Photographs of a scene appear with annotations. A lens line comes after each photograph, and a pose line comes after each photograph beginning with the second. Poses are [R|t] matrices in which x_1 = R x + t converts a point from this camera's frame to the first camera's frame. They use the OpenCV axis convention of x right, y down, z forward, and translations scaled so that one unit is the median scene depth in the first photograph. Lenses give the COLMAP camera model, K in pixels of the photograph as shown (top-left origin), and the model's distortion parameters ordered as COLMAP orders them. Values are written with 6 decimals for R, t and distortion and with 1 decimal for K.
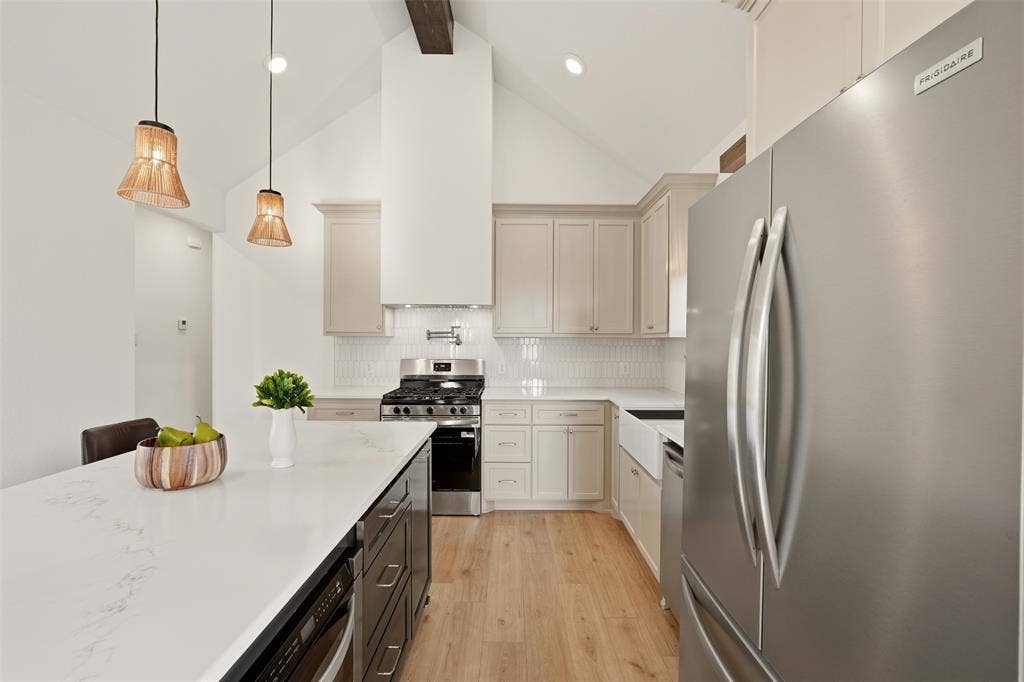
lens RADIAL K [[451.6, 0, 506.7], [0, 451.6, 334.6], [0, 0, 1]] dist [0.000111, 0.000356]
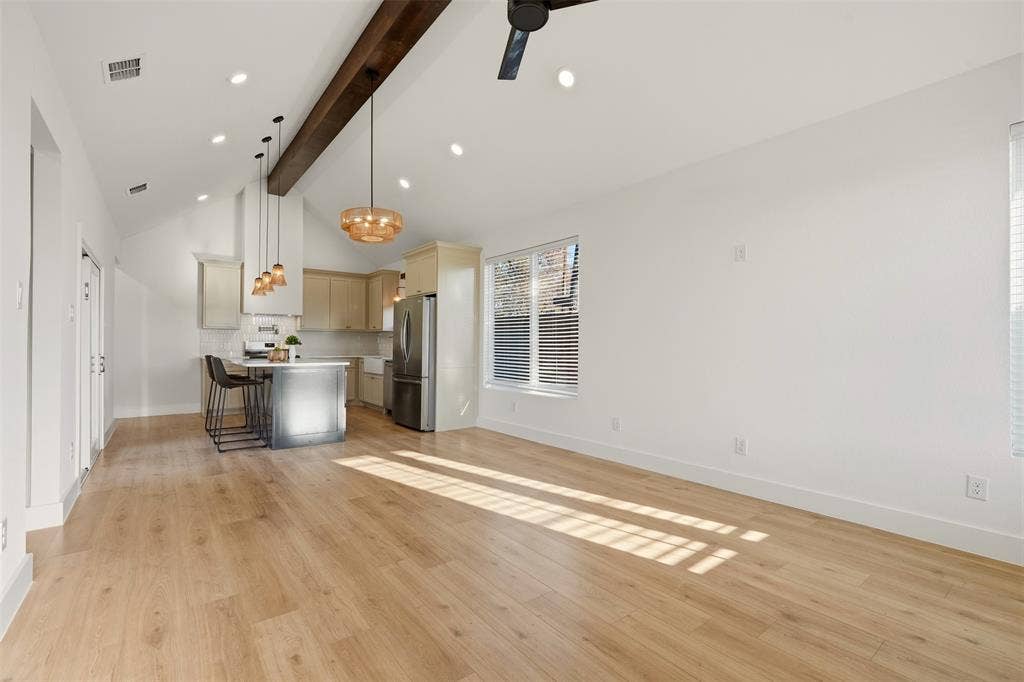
lens RADIAL K [[451.6, 0, 508.7], [0, 451.6, 337.5], [0, 0, 1]] dist [0.000111, 0.000356]
pose [[0.785502, 0.008294, 0.618804, -0.562064], [-0.005084, 0.999963, -0.006950, 0.047709], [-0.618839, 0.002313, 0.785515, -1.235686]]
